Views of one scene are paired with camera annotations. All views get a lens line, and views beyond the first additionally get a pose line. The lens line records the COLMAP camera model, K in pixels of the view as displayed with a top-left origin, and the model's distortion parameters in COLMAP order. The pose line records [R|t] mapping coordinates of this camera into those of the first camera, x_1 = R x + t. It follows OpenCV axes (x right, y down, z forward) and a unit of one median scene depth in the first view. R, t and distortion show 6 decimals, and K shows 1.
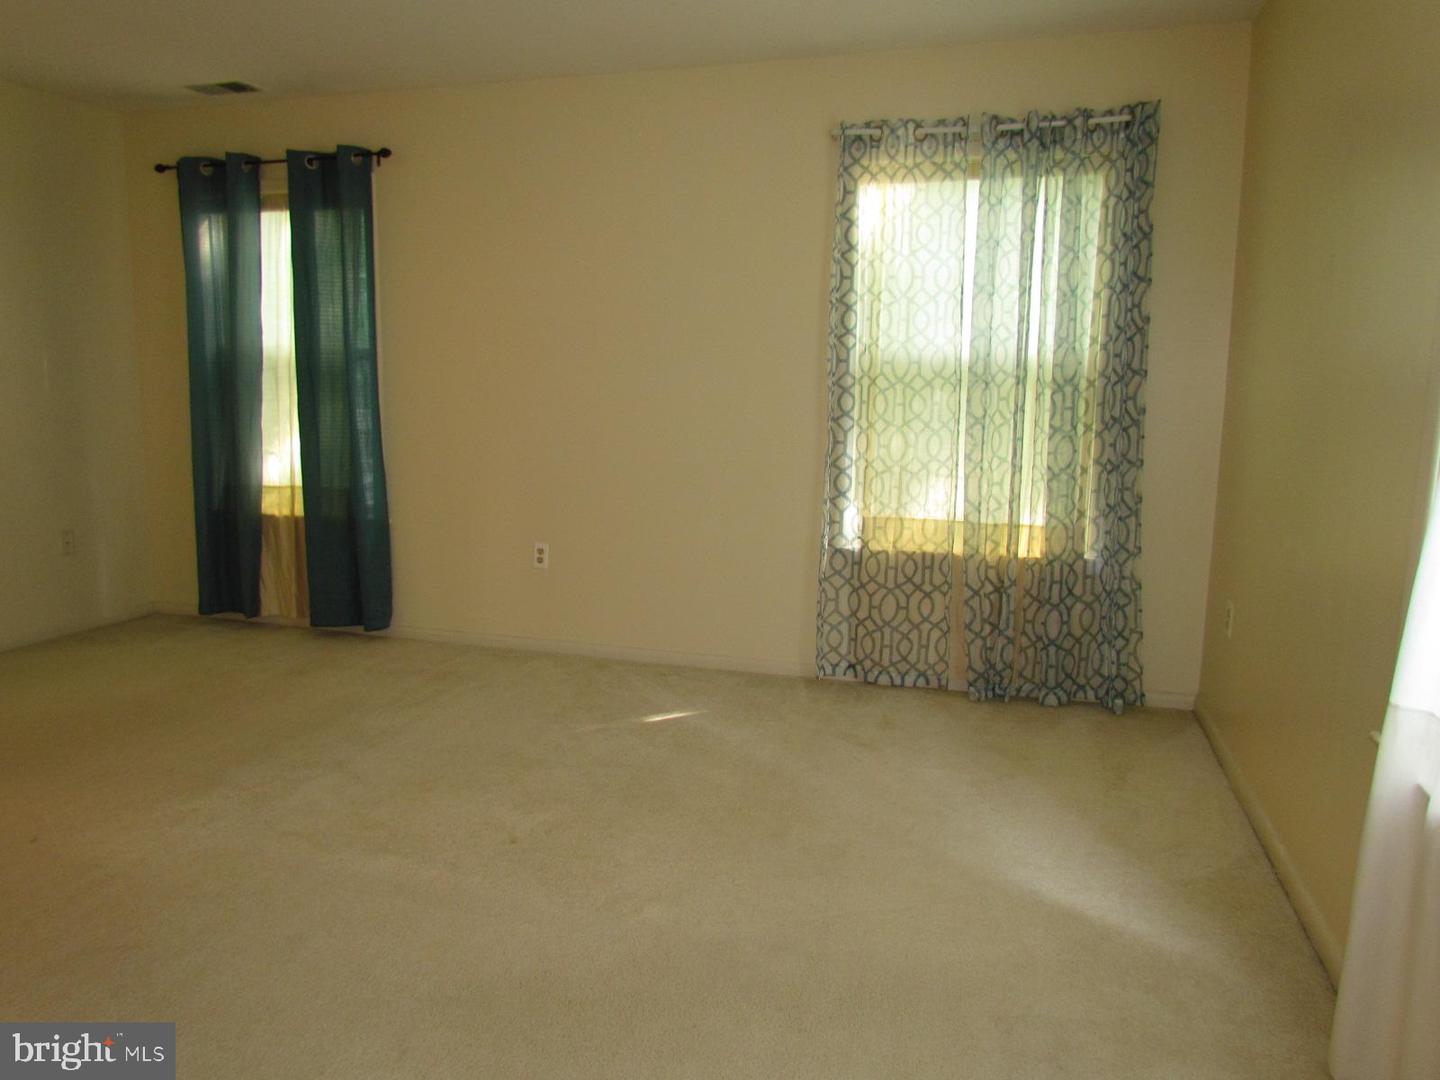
lens RADIAL K [[1026.1, 0, 720.0], [0, 1026.1, 540.0], [0, 0, 1]] dist [-0.003234, 0.000502]
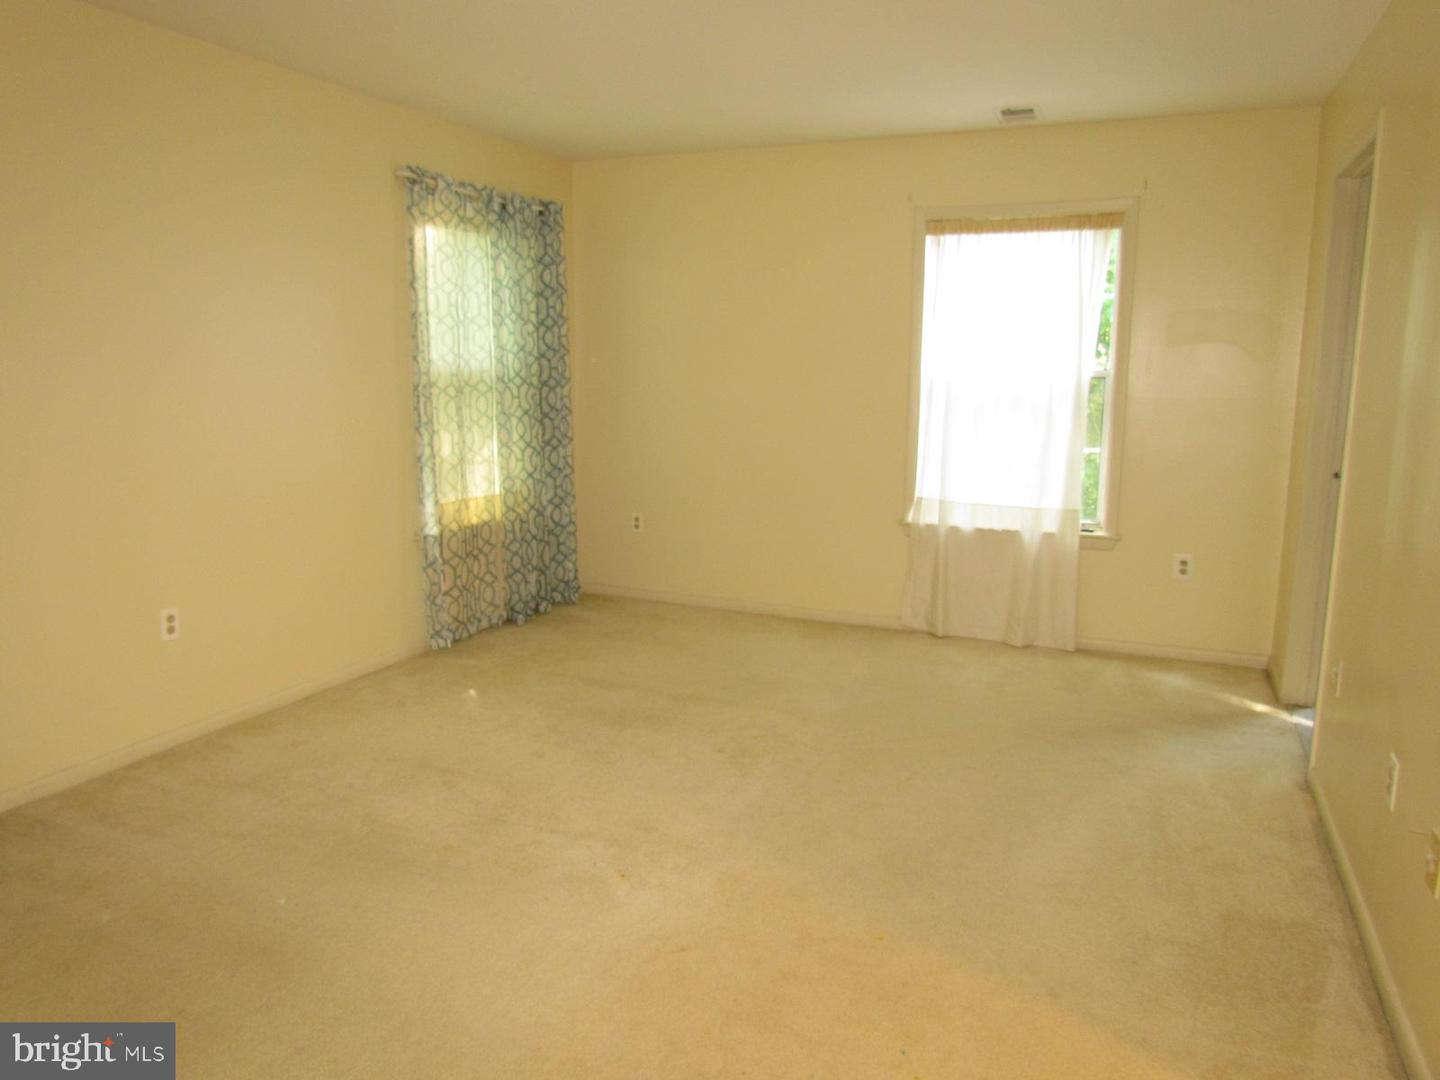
lens RADIAL K [[1033.9, 0, 720.0], [0, 1033.9, 540.0], [0, 0, 1]] dist [-0.006292, -0.005149]
pose [[0.182849, -0.152301, 0.971273, -1.021313], [0.170712, 0.977839, 0.121193, -0.073438], [-0.968206, 0.143648, 0.204797, 0.478690]]
